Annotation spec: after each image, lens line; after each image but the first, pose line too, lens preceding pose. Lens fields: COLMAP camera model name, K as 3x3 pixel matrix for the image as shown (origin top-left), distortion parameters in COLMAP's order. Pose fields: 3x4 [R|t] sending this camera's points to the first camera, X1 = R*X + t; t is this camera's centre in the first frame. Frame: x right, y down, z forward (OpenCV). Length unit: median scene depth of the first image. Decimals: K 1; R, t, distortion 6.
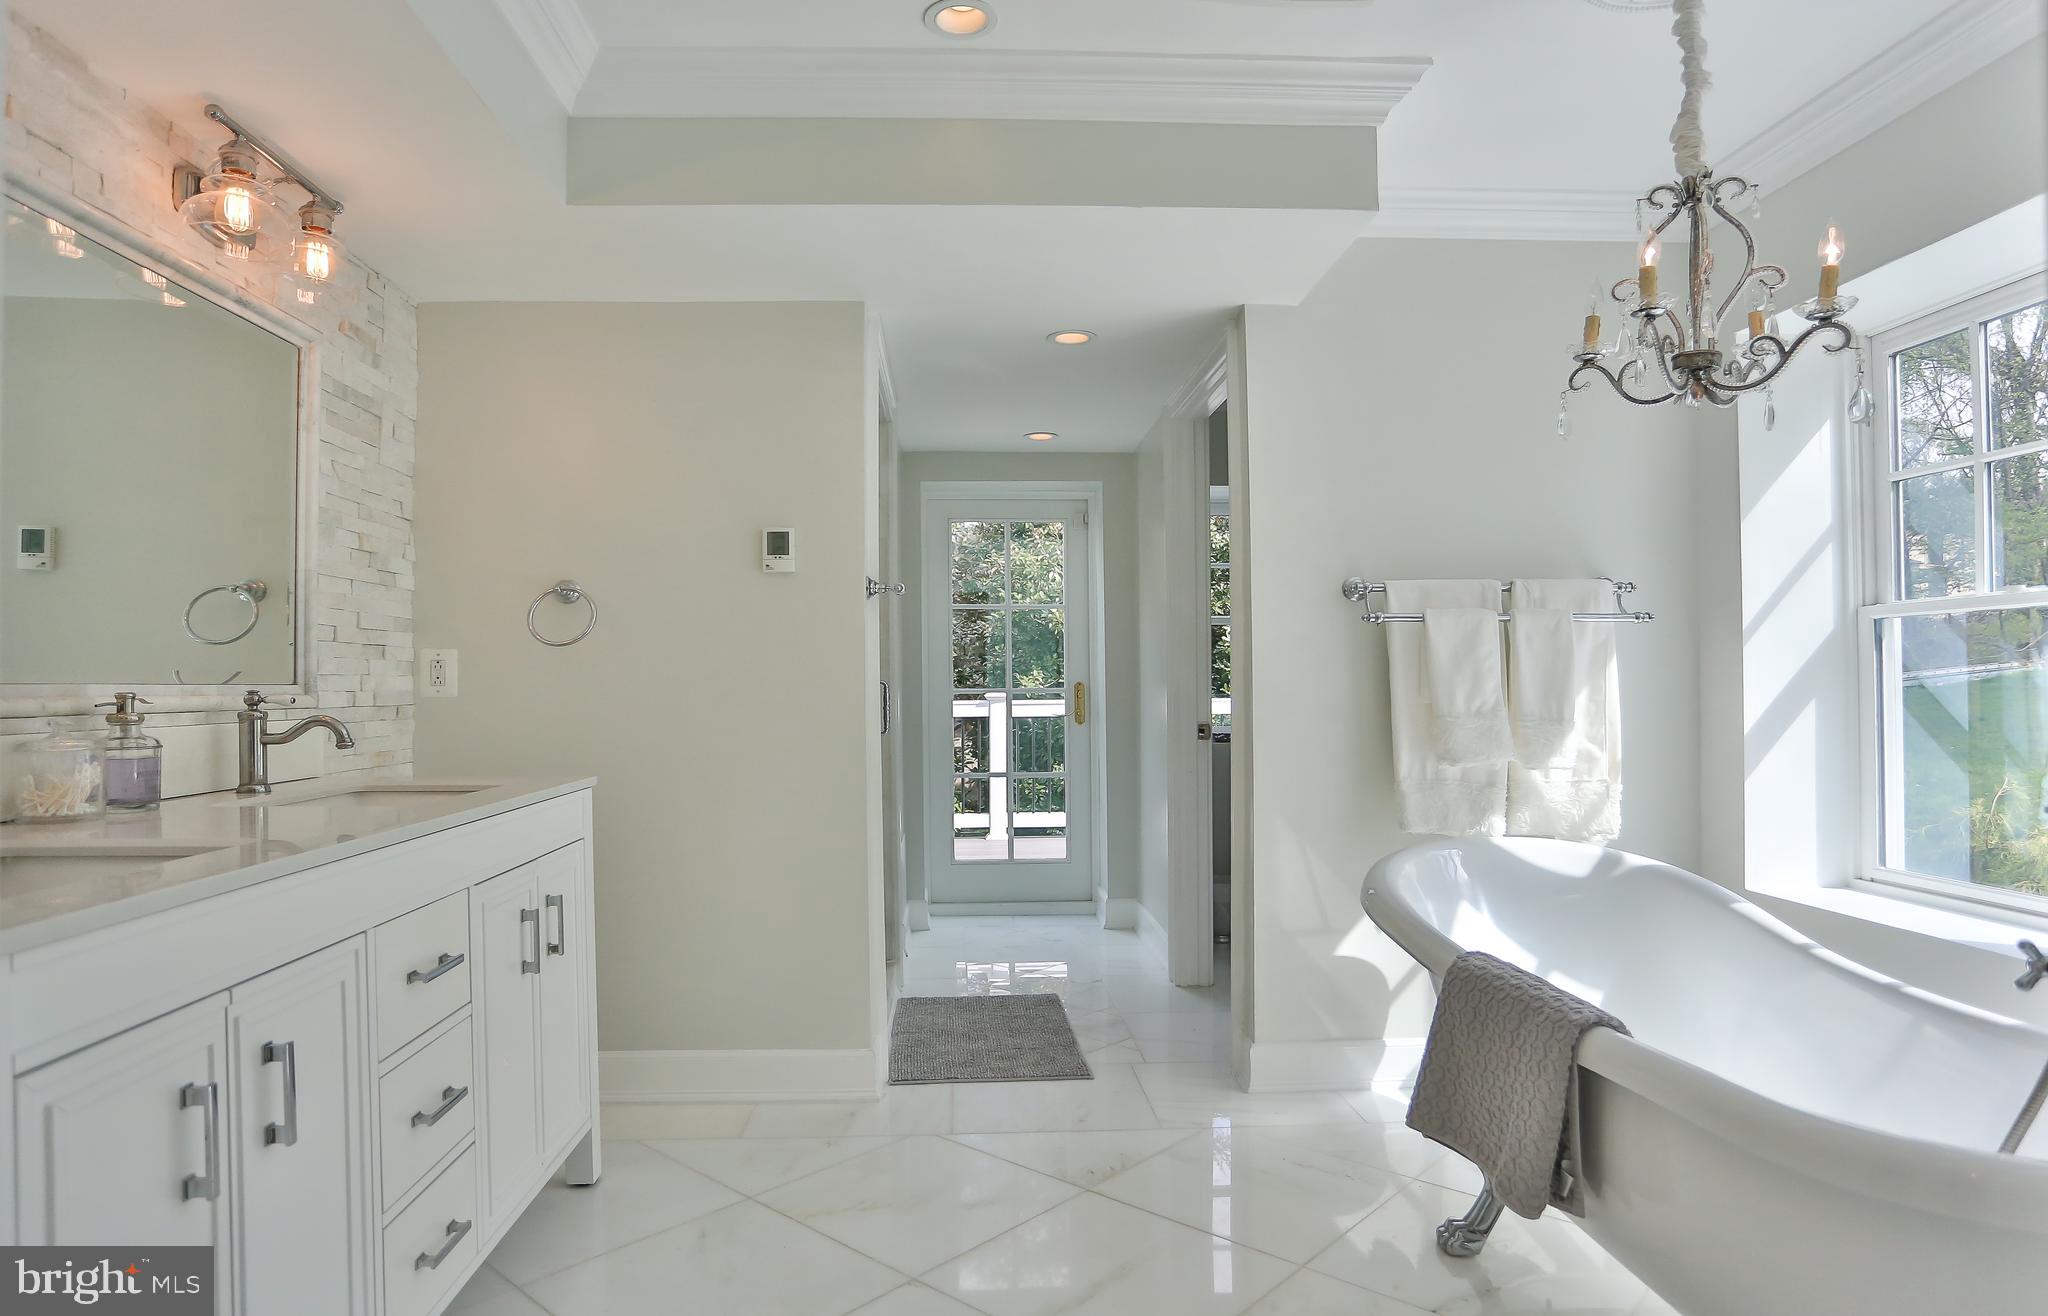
lens RADIAL K [[1135.5, 0, 1020.8], [0, 1135.5, 616.6], [0, 0, 1]] dist [-0.080942, 0.037025]
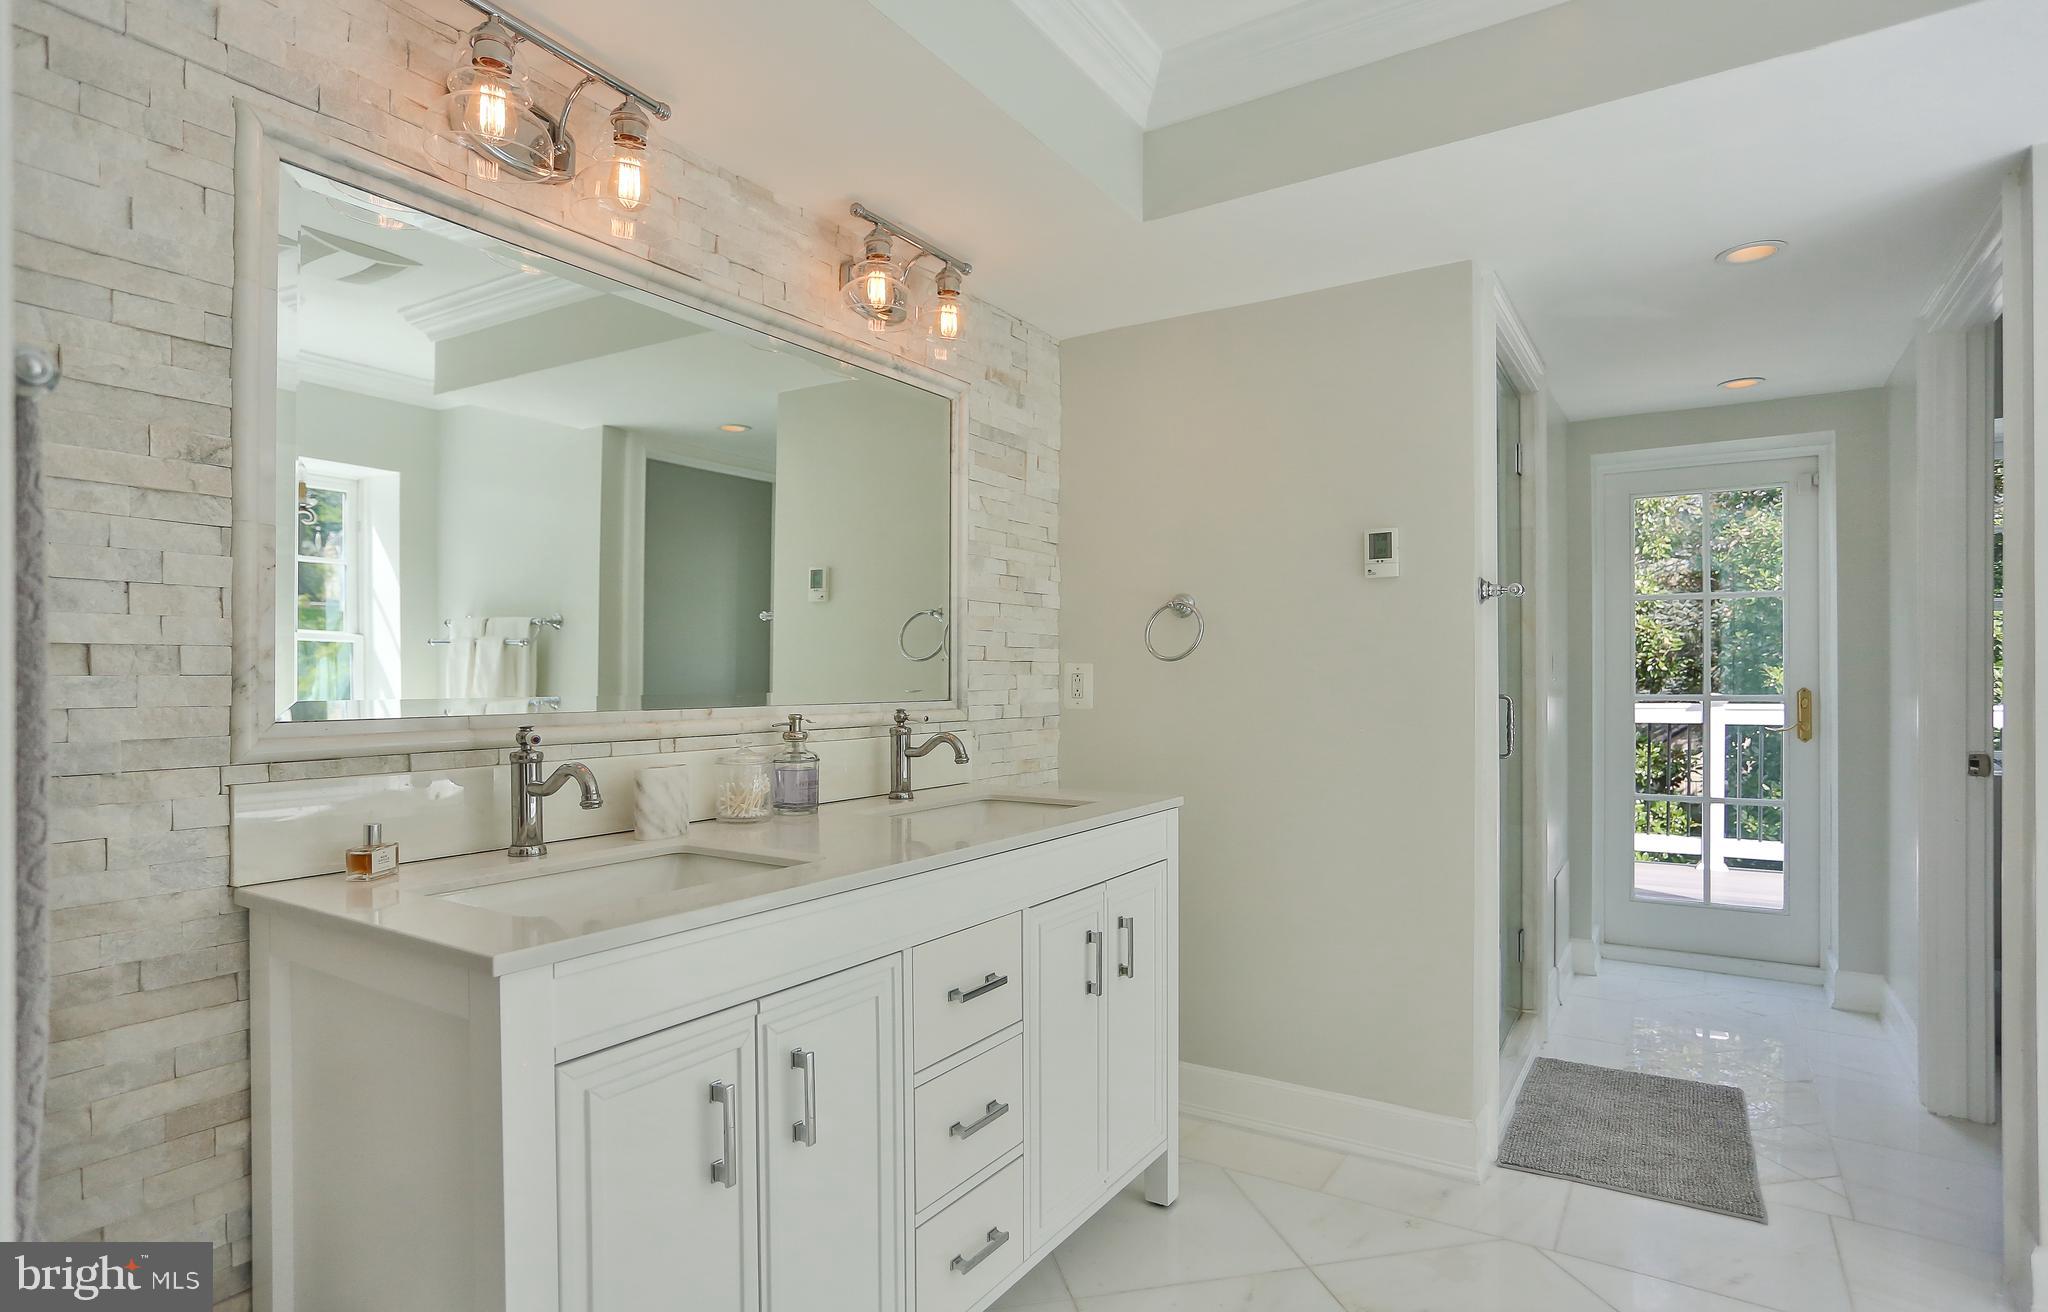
lens RADIAL K [[1131.8, 0, 1024.0], [0, 1131.8, 656.0], [0, 0, 1]] dist [-0.074019, 0.047567]
pose [[0.821908, -0.016885, -0.569370, 0.072526], [0.040756, 0.998742, 0.029214, -0.015744], [0.568160, -0.047217, 0.821562, 0.098979]]
